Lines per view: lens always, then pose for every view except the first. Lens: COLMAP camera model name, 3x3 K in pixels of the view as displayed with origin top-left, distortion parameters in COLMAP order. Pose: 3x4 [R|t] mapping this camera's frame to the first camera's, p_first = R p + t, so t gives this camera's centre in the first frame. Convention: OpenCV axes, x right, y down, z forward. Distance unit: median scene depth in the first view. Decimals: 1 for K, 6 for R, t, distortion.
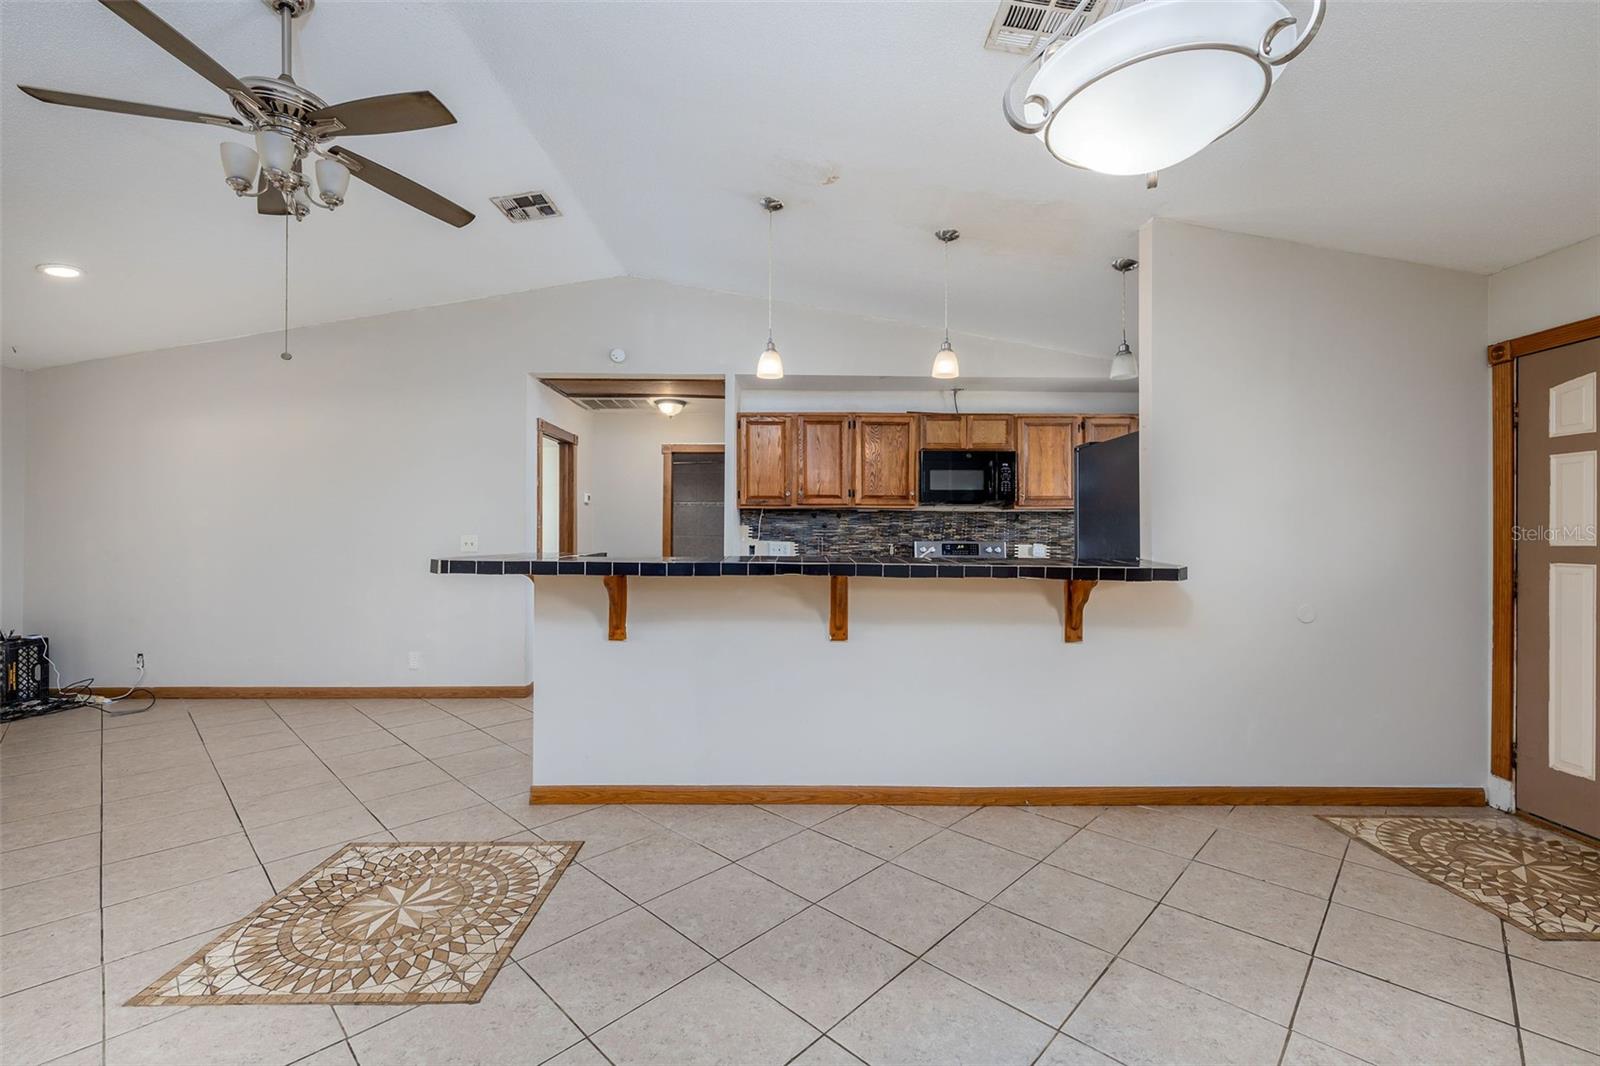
lens RADIAL K [[673.4, 0, 783.9], [0, 673.4, 530.8], [0, 0, 1]] dist [0.001270, 0.000311]
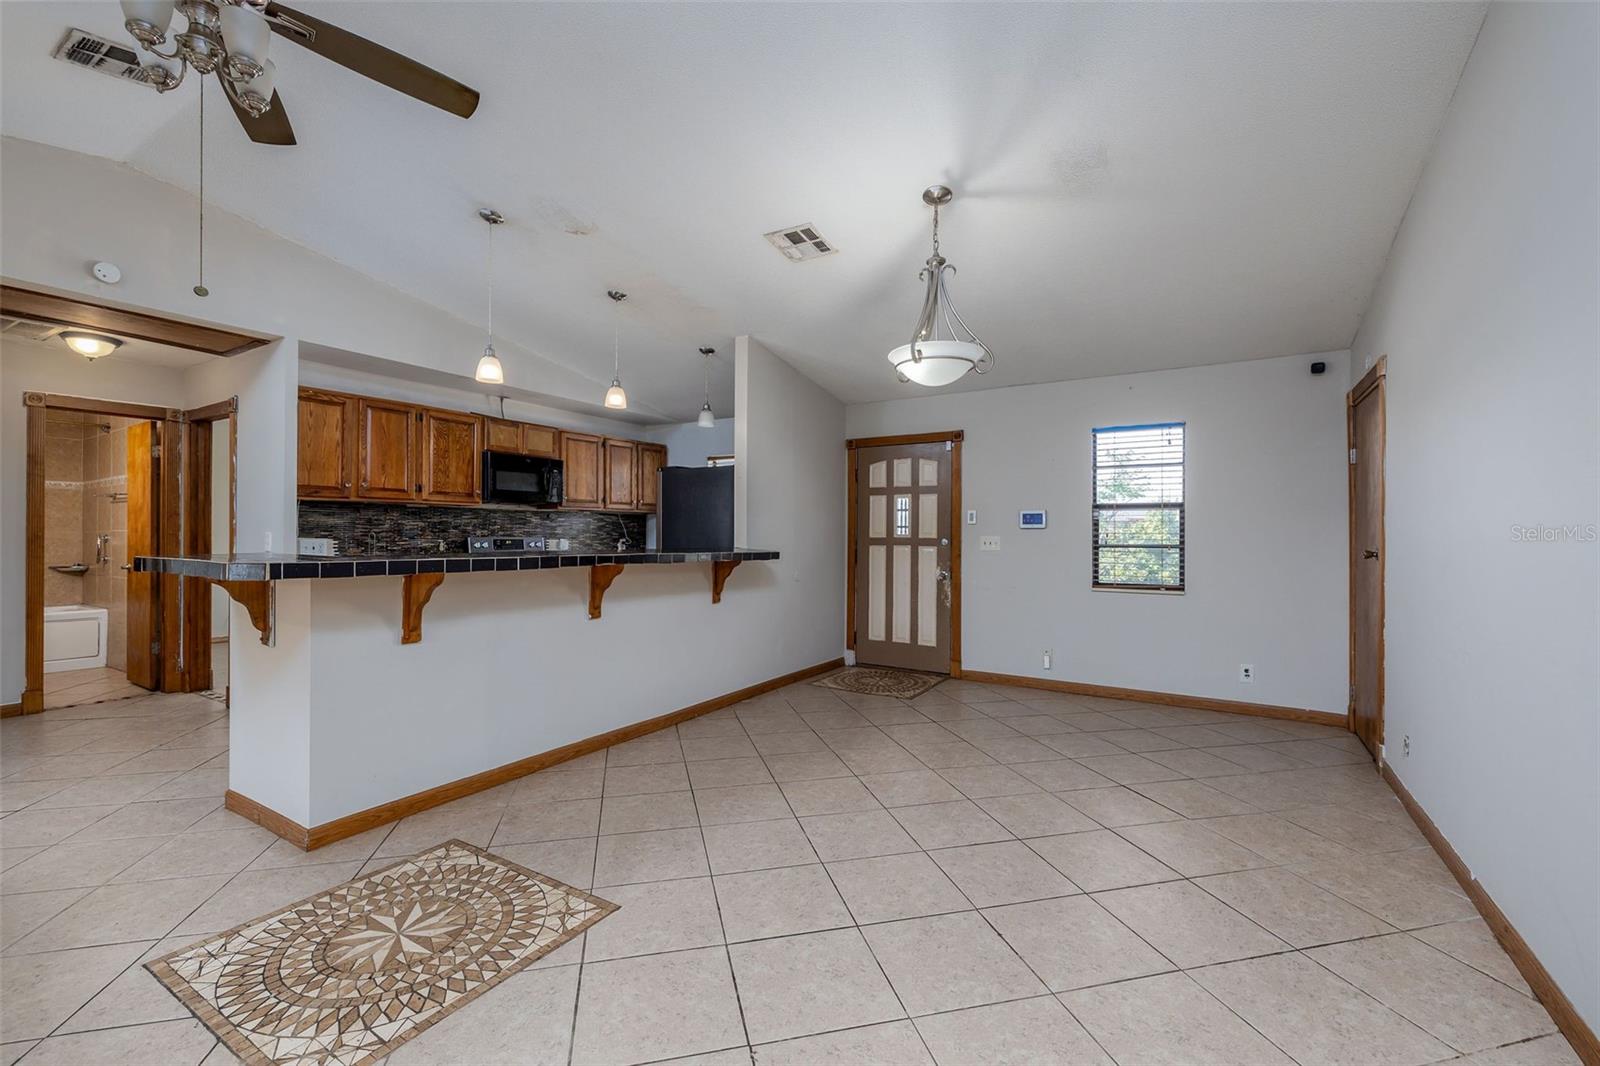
lens RADIAL K [[675.1, 0, 800.0], [0, 675.1, 533.0], [0, 0, 1]] dist [0.000335, 0.000121]
pose [[0.531785, 0.000056, 0.846879, -0.654648], [-0.008997, 0.999944, 0.005583, -0.002148], [-0.846832, -0.010588, 0.531756, 0.028593]]
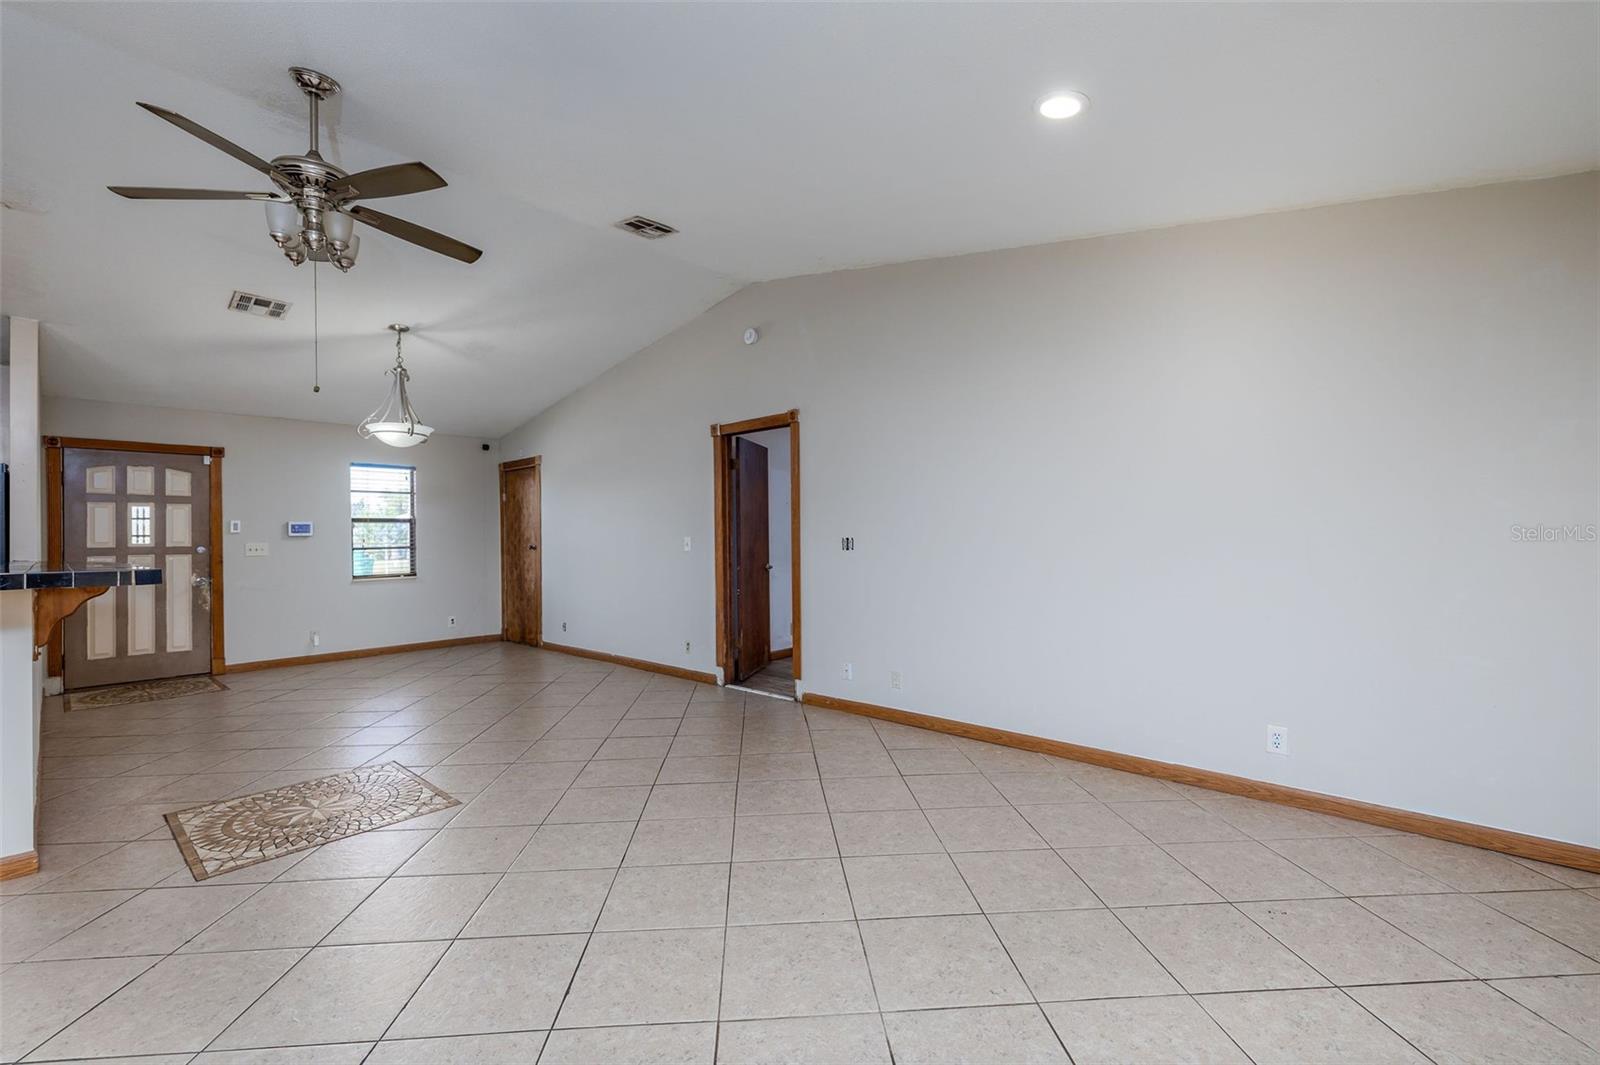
lens RADIAL K [[675.1, 0, 800.0], [0, 675.1, 532.5], [0, 0, 1]] dist [0.000335, 0.000121]
pose [[-0.739112, 0.009805, 0.673511, -1.385983], [0.005016, 0.999946, -0.009053, 0.004335], [-0.673564, -0.003313, -0.739122, 0.839360]]
